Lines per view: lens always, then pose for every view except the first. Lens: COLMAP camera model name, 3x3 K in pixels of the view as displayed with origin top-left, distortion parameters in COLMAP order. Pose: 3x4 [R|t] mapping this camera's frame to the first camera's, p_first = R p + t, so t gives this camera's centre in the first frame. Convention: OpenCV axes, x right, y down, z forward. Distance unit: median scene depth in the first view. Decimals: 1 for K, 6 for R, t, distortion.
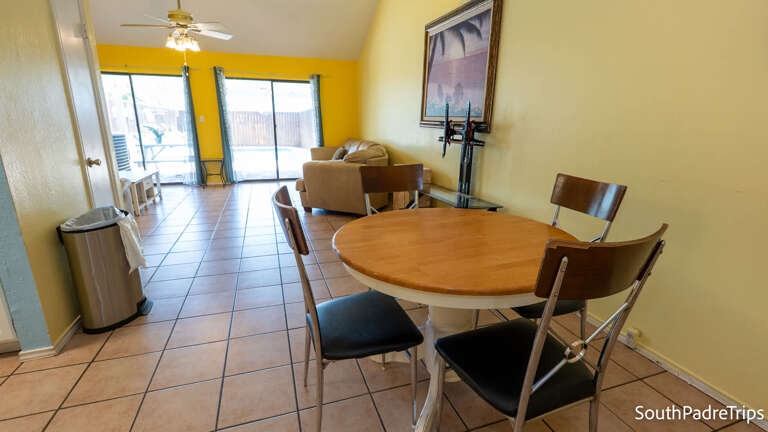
lens RADIAL K [[356.0, 0, 387.4], [0, 356.0, 219.4], [0, 0, 1]] dist [-0.003634, -0.000231]
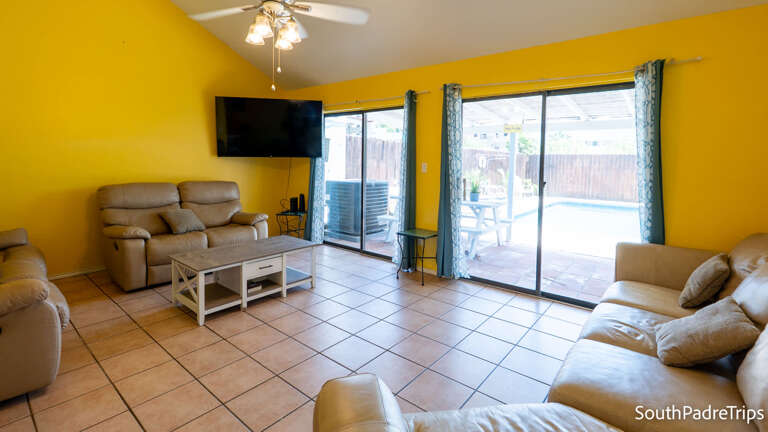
lens RADIAL K [[353.2, 0, 385.6], [0, 353.2, 176.5], [0, 0, 1]] dist [-0.002912, -0.000222]
pose [[0.529348, 0.035002, -0.847683, -0.024019], [-0.233994, 0.966419, -0.106217, -0.177942], [0.815499, 0.254578, 0.519761, 0.600847]]
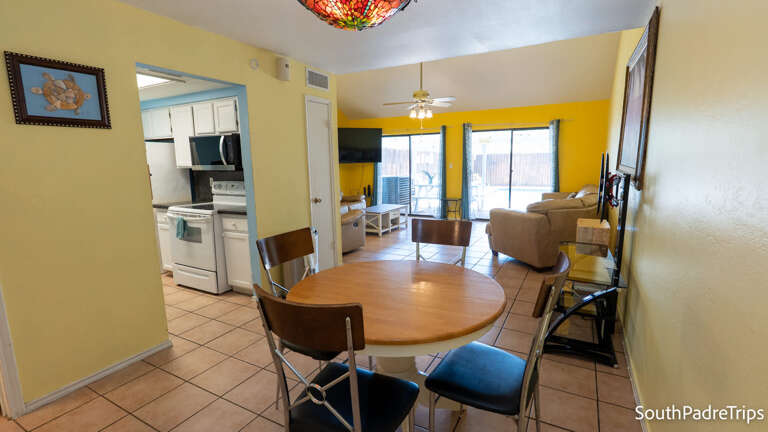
lens RADIAL K [[352.9, 0, 386.4], [0, 352.9, 215.3], [0, 0, 1]] dist [-0.001174, 0.000459]
pose [[0.674735, 0.089613, -0.732600, 0.224311], [-0.171474, 0.984474, -0.037508, -0.030721], [0.717864, 0.150930, 0.679626, 0.041673]]
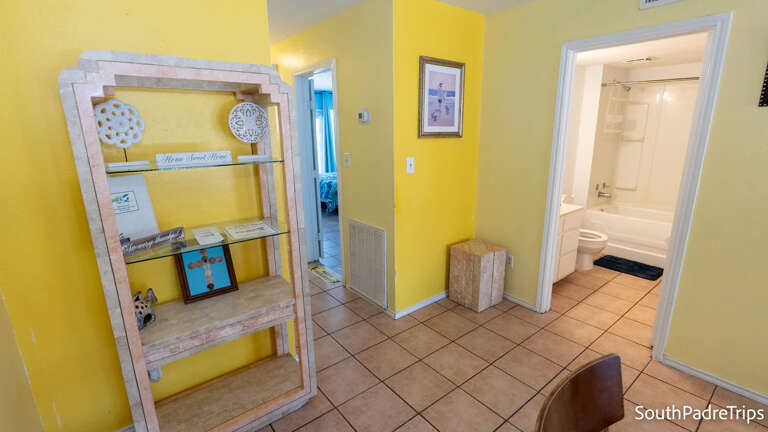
lens RADIAL K [[351.8, 0, 387.4], [0, 351.8, 214.2], [0, 0, 1]] dist [-0.004723, -0.000433]
pose [[-0.938876, 0.075585, -0.335856, 0.165949], [-0.097270, 0.877599, 0.469423, -0.083720], [0.330228, 0.473399, -0.816605, 0.172665]]
